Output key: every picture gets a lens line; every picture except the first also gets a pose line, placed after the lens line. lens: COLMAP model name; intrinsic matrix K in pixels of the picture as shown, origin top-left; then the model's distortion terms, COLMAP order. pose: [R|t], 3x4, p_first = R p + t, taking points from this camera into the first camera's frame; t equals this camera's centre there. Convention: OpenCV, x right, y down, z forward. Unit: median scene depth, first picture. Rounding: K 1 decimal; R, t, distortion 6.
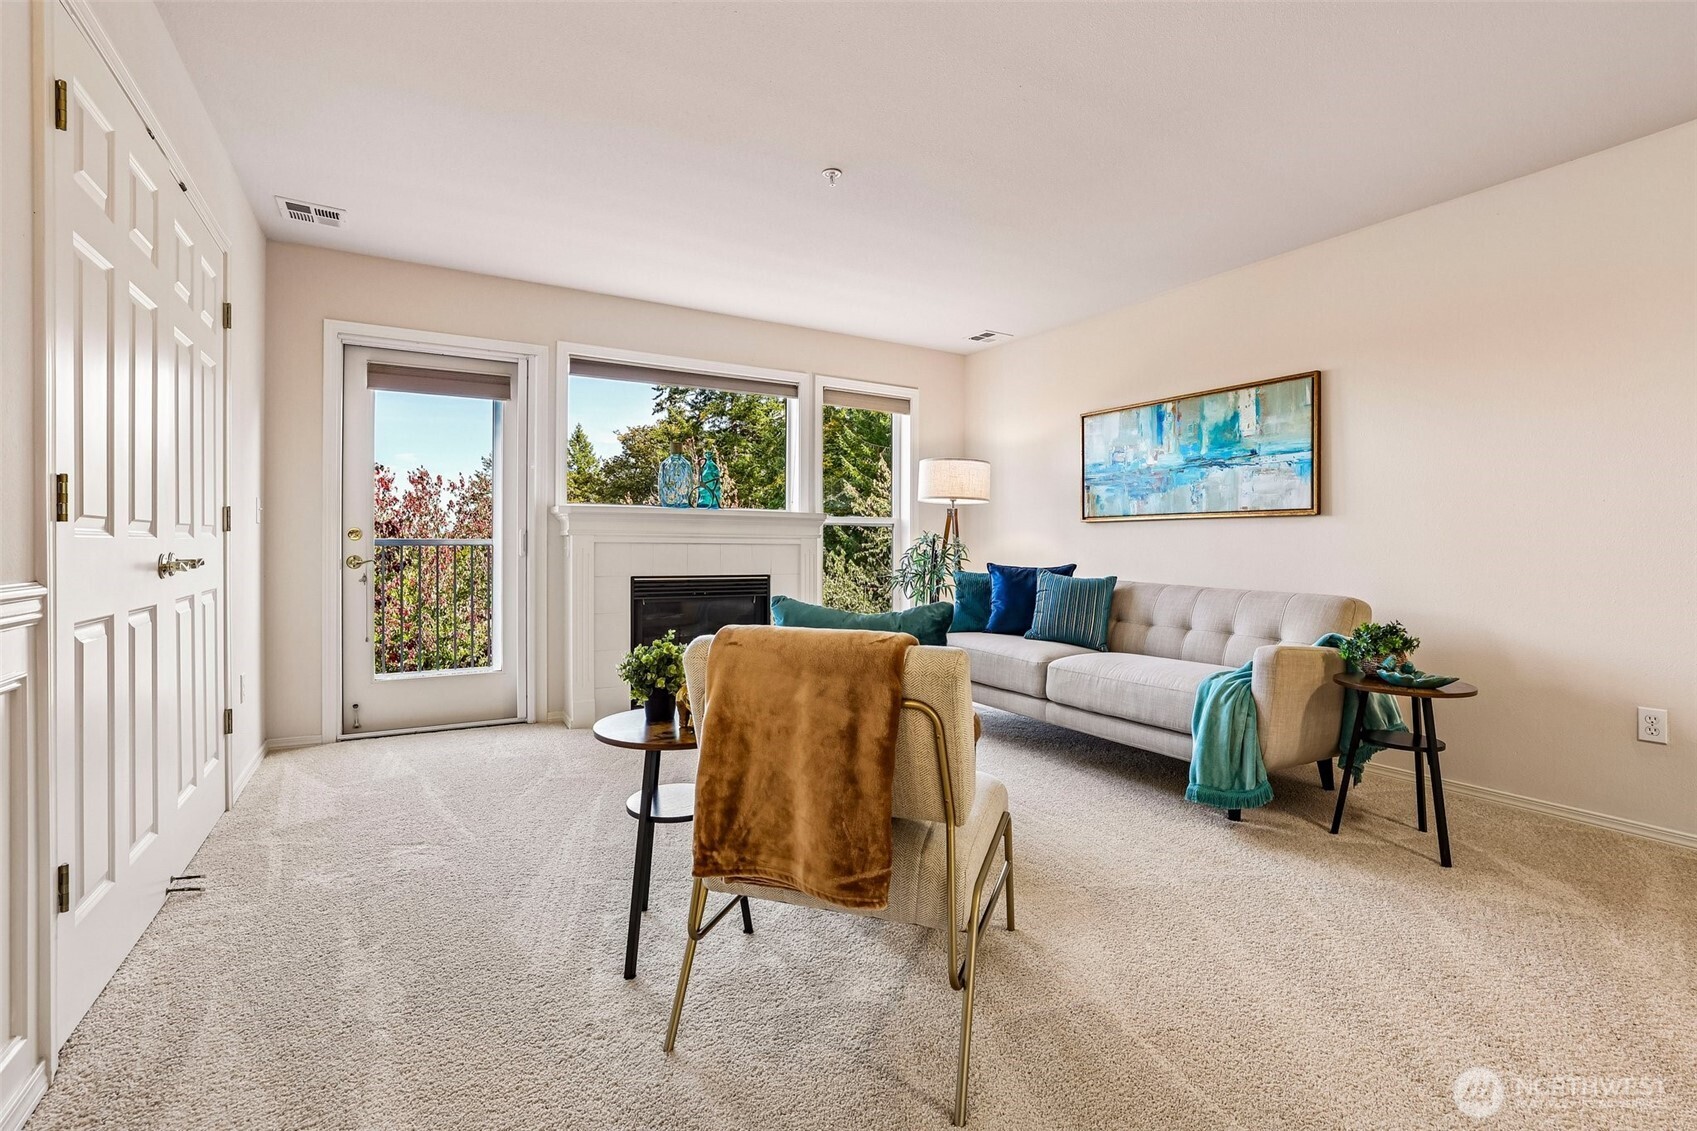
lens RADIAL K [[763.1, 0, 875.2], [0, 763.1, 544.2], [0, 0, 1]] dist [-0.003388, 0.000088]
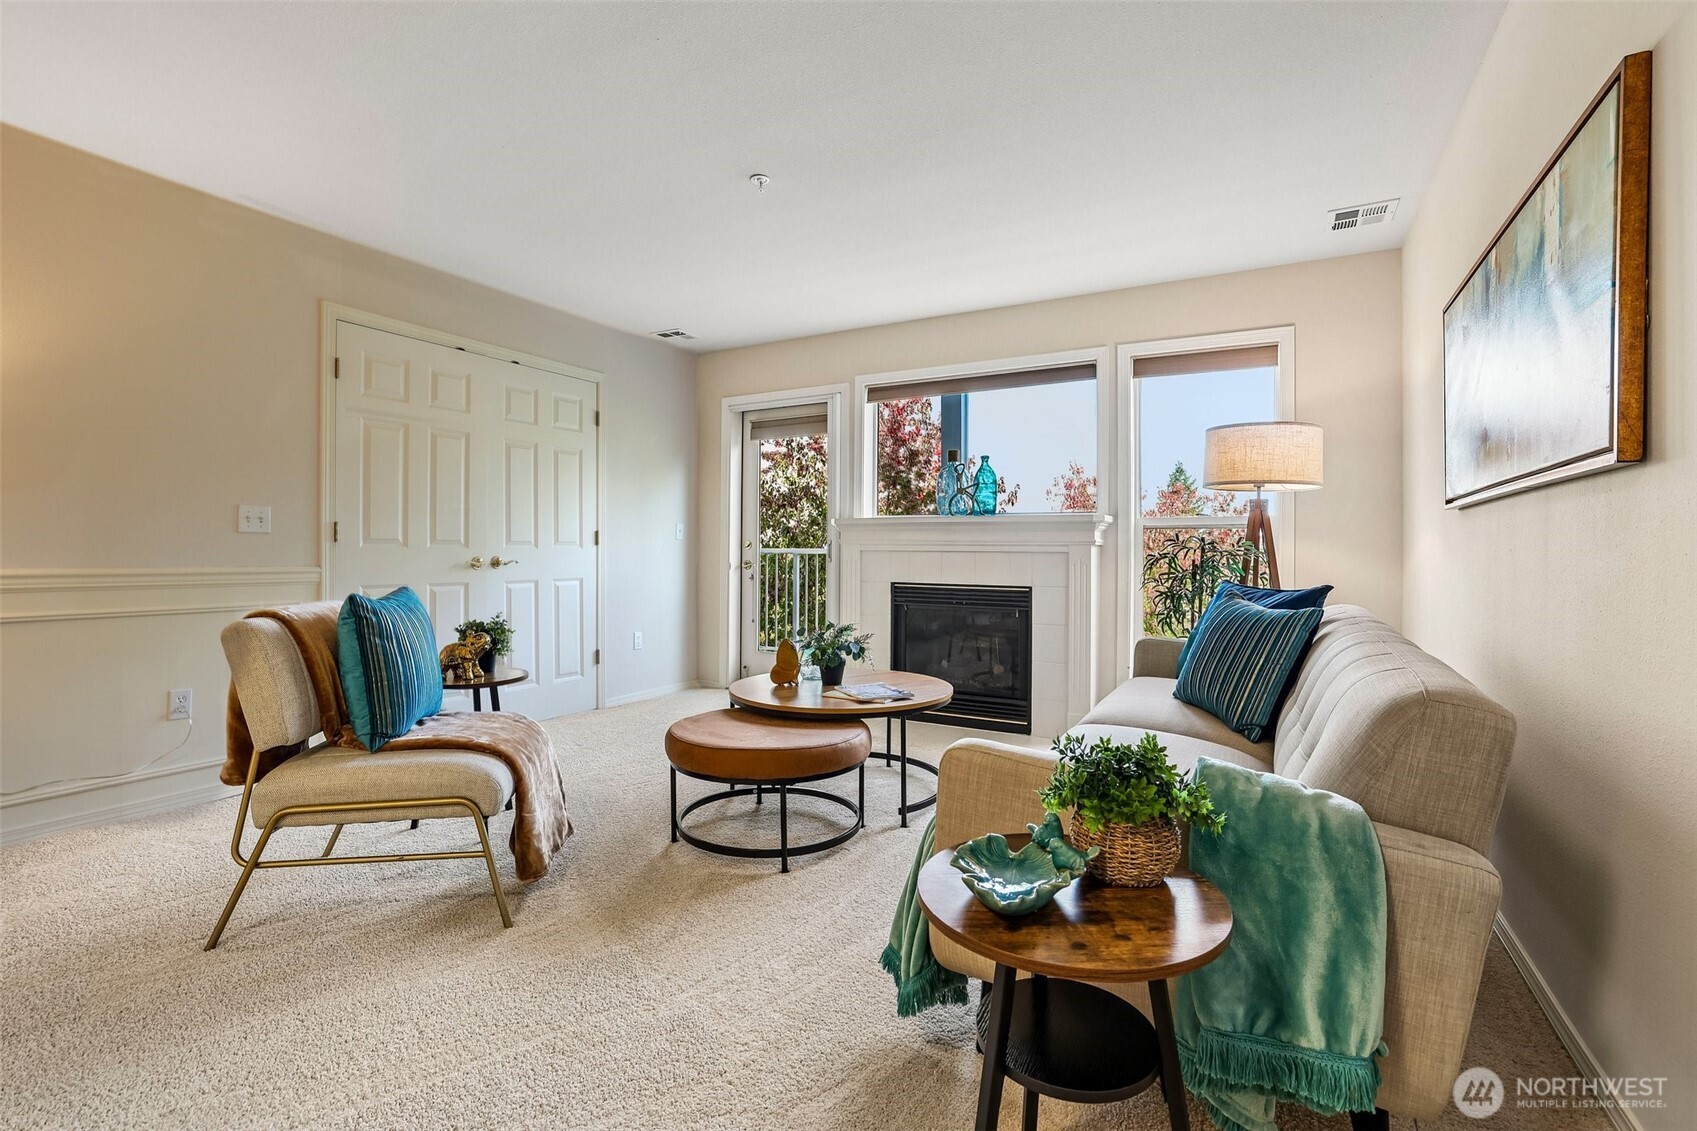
lens RADIAL K [[763.1, 0, 875.2], [0, 763.1, 544.2], [0, 0, 1]] dist [-0.003388, 0.000088]
pose [[0.518302, -0.011030, -0.855127, 0.643242], [-0.001288, 0.999906, -0.013679, 0.004052], [0.855197, 0.008191, 0.518239, 0.470593]]
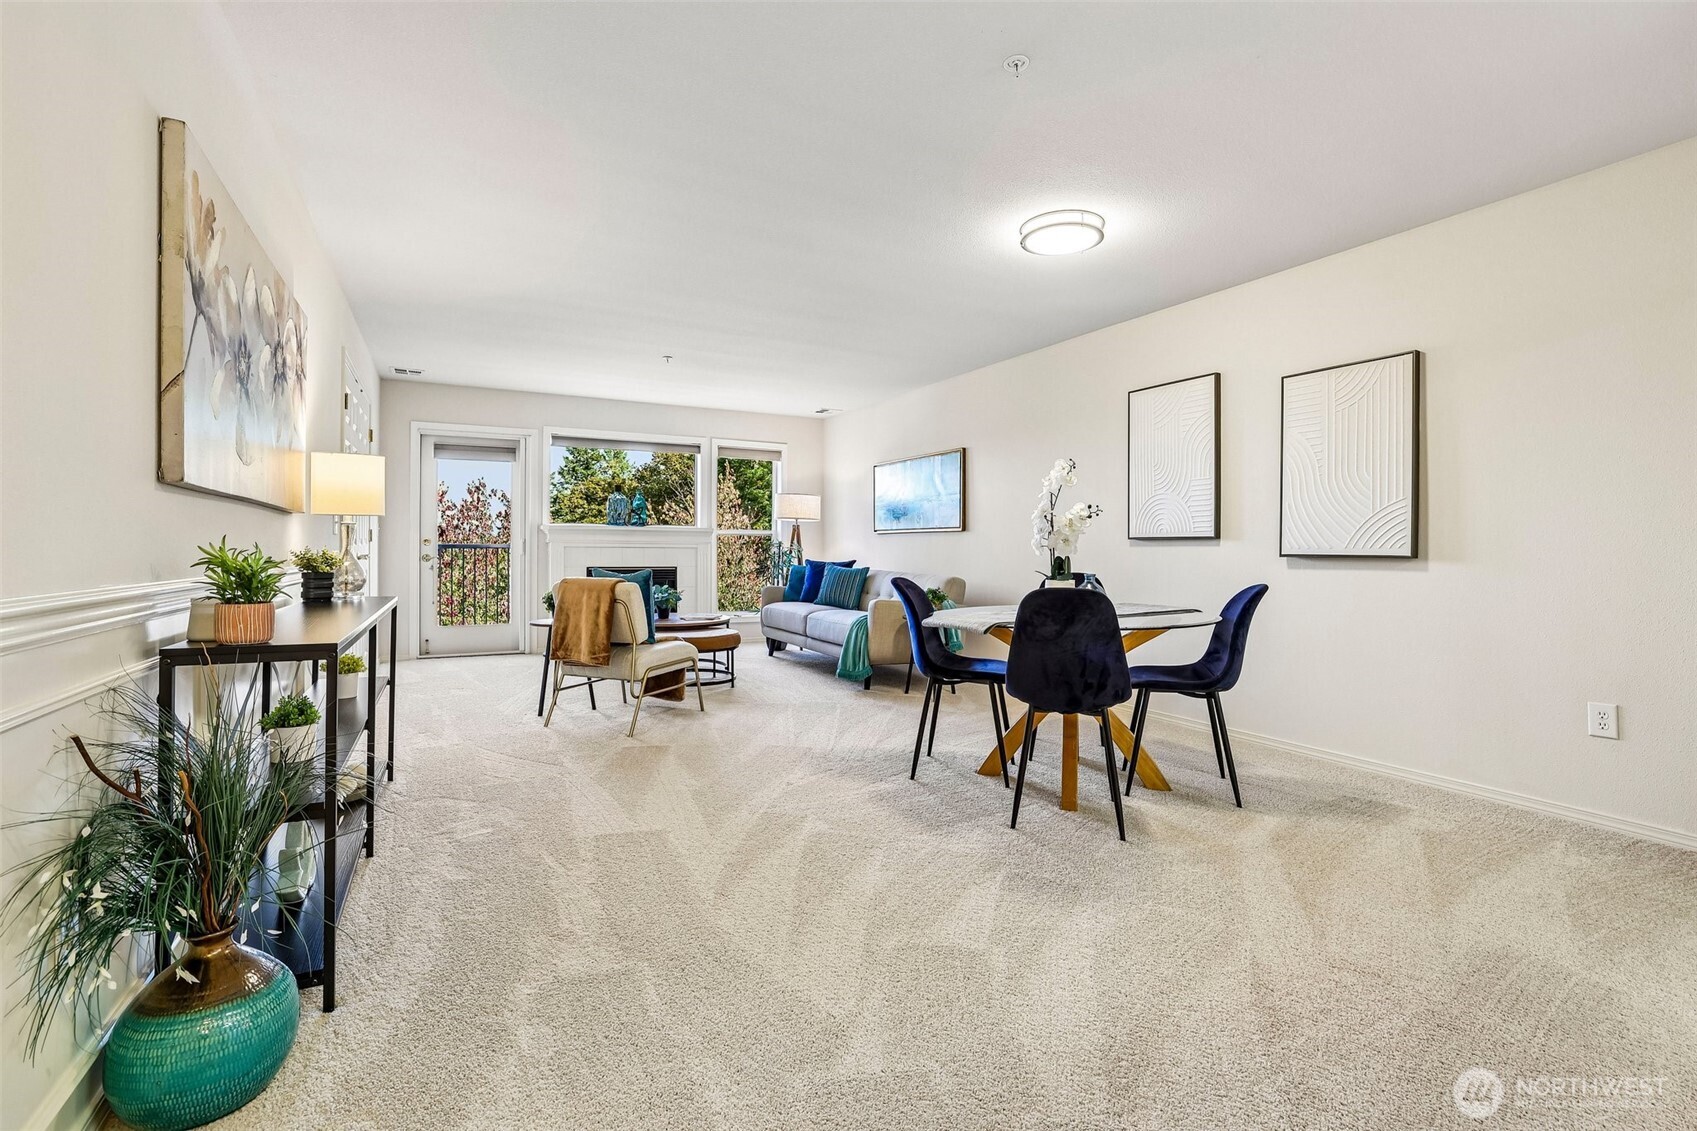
lens RADIAL K [[727.5, 0, 863.0], [0, 727.5, 546.1], [0, 0, 1]] dist [-0.020511, 0.000011]
pose [[0.999417, 0.000046, -0.034135, 0.368305], [-0.000061, 1.000000, -0.000435, -0.003124], [0.034135, 0.000437, 0.999417, -0.611767]]
